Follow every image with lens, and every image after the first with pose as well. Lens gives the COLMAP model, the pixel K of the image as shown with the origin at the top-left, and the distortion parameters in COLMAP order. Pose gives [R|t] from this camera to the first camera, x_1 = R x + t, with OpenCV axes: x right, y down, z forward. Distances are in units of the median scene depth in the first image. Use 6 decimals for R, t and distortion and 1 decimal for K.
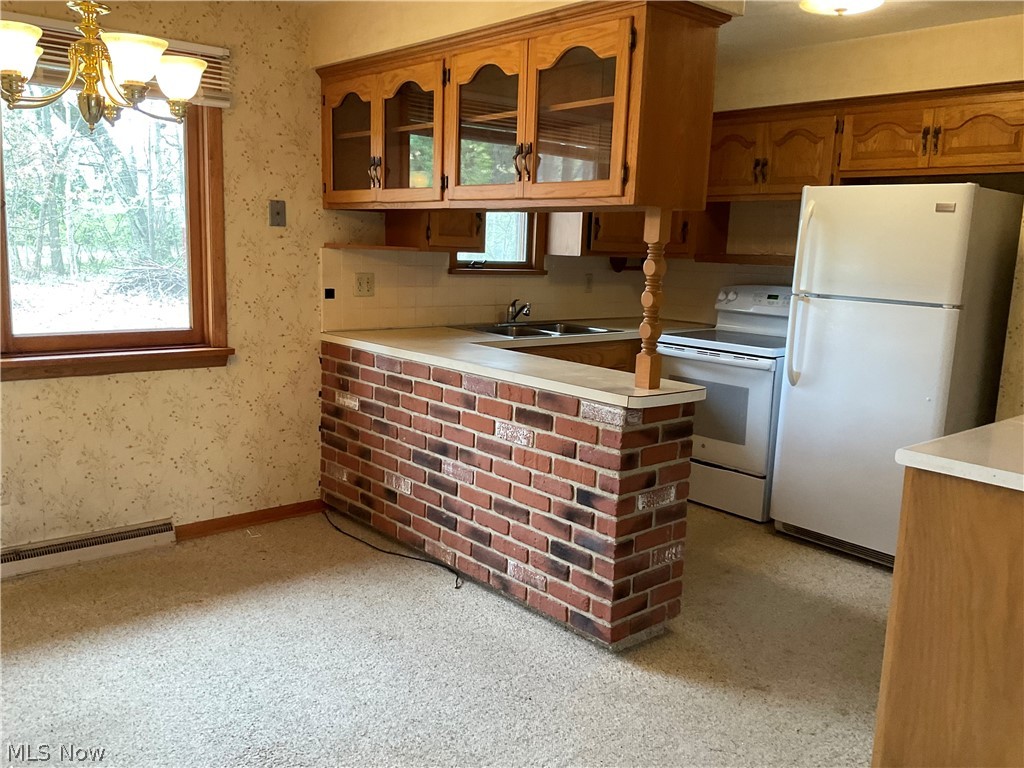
lens RADIAL K [[843.2, 0, 512.1], [0, 843.2, 385.1], [0, 0, 1]] dist [0.094954, -0.177719]
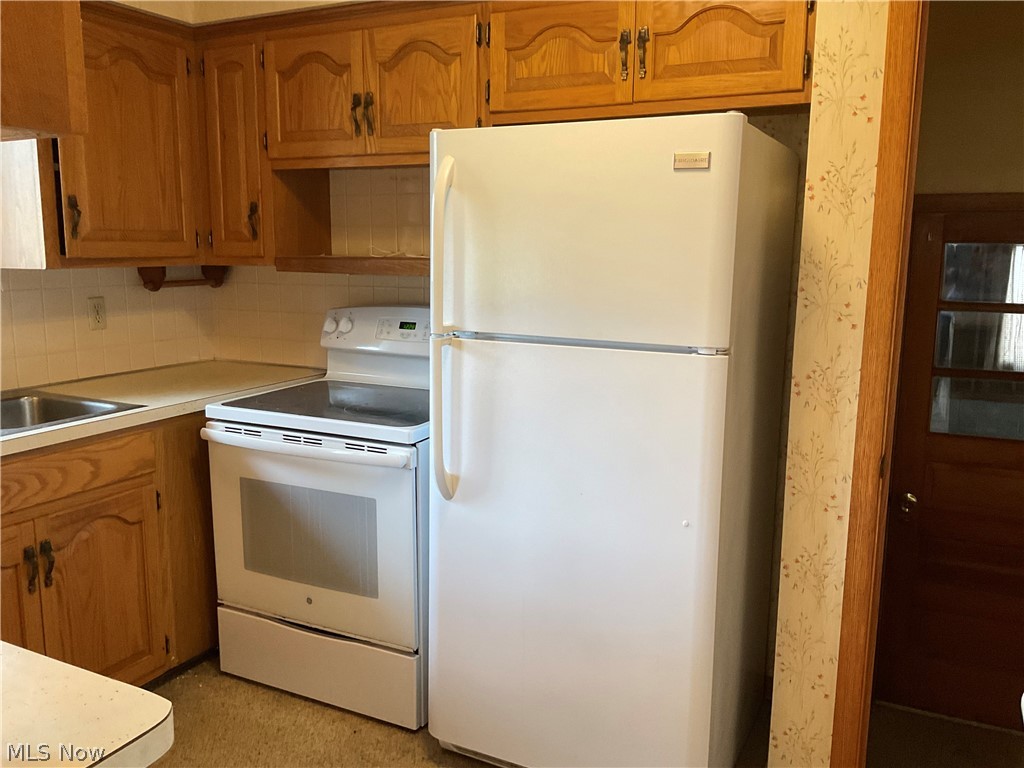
lens RADIAL K [[843.2, 0, 512.3], [0, 843.2, 384.7], [0, 0, 1]] dist [0.094954, -0.177719]
pose [[0.925228, -0.091524, 0.368206, 0.189841], [0.088406, 0.995761, 0.025367, -0.089280], [-0.368967, 0.009081, 0.929398, 0.519688]]
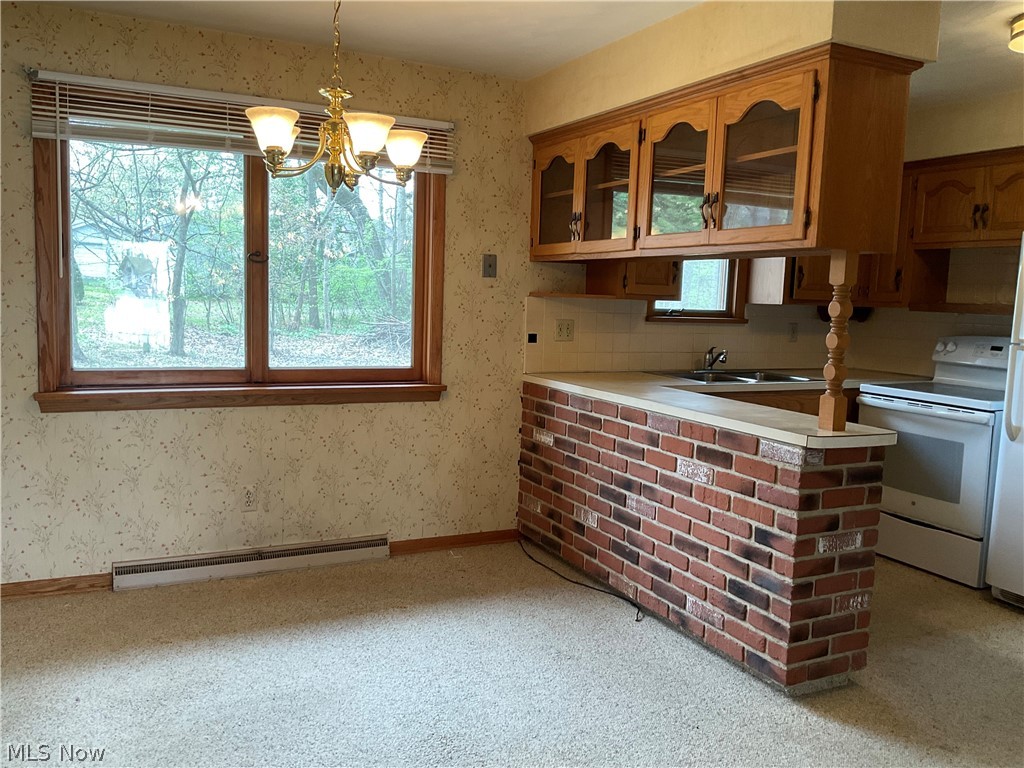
lens RADIAL K [[843.2, 0, 510.4], [0, 843.2, 383.2], [0, 0, 1]] dist [0.094954, -0.177719]
pose [[0.966572, 0.024271, -0.255246, 0.038338], [-0.041940, 0.997067, -0.064012, 0.022010], [0.252943, 0.072578, 0.964755, -0.049893]]
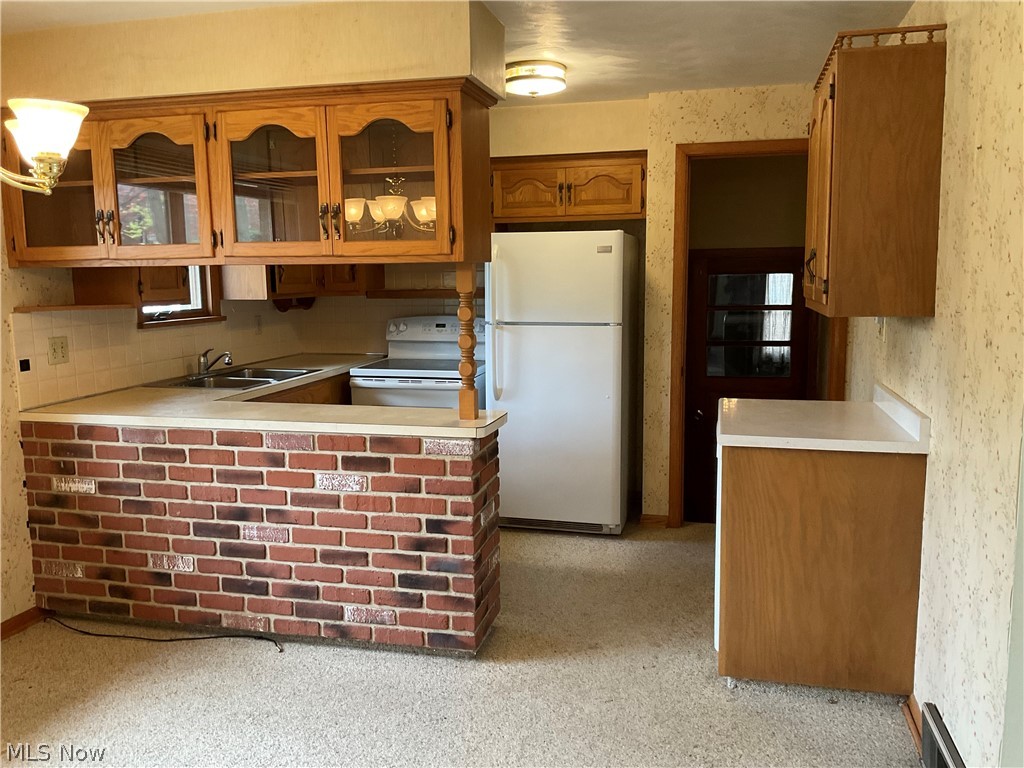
lens RADIAL K [[843.2, 0, 515.0], [0, 843.2, 384.0], [0, 0, 1]] dist [0.094954, -0.177719]
pose [[0.821337, -0.121497, 0.557354, -0.320471], [0.134522, 0.990752, 0.017735, -0.042051], [-0.554354, 0.060410, 0.830086, 0.017023]]
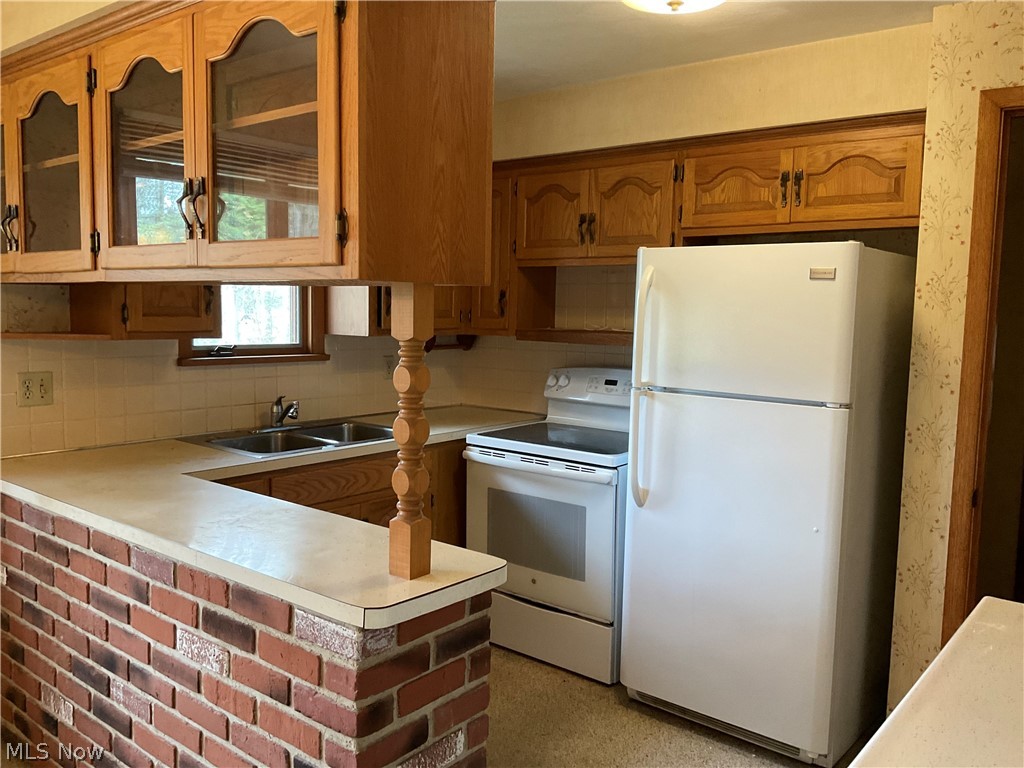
lens RADIAL K [[843.2, 0, 510.7], [0, 843.2, 382.9], [0, 0, 1]] dist [0.094954, -0.177719]
pose [[0.986082, -0.031477, 0.163253, 0.105355], [0.042799, 0.996881, -0.066305, -0.069619], [-0.160657, 0.072369, 0.984354, 0.292201]]
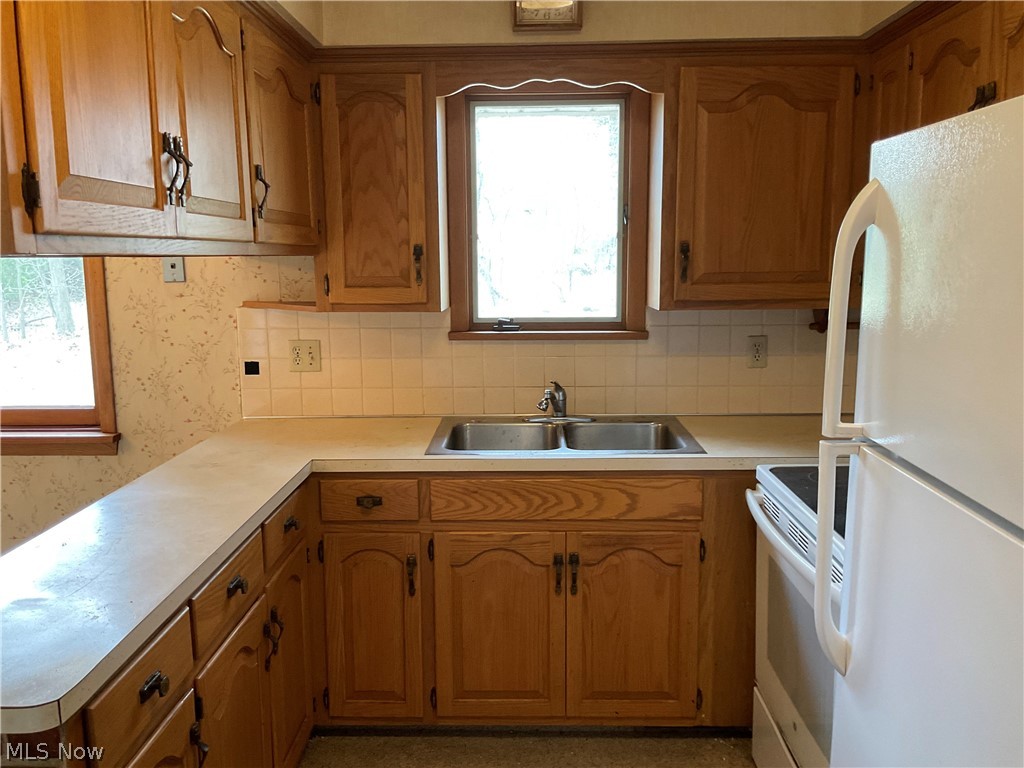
lens RADIAL K [[878.3, 0, 513.6], [0, 878.3, 380.0], [0, 0, 1]] dist [0.042929, -0.023865]
pose [[0.727629, 0.056781, -0.683617, 0.532065], [-0.075919, 0.997112, 0.002013, -0.128448], [0.681757, 0.050435, 0.729838, 0.653136]]
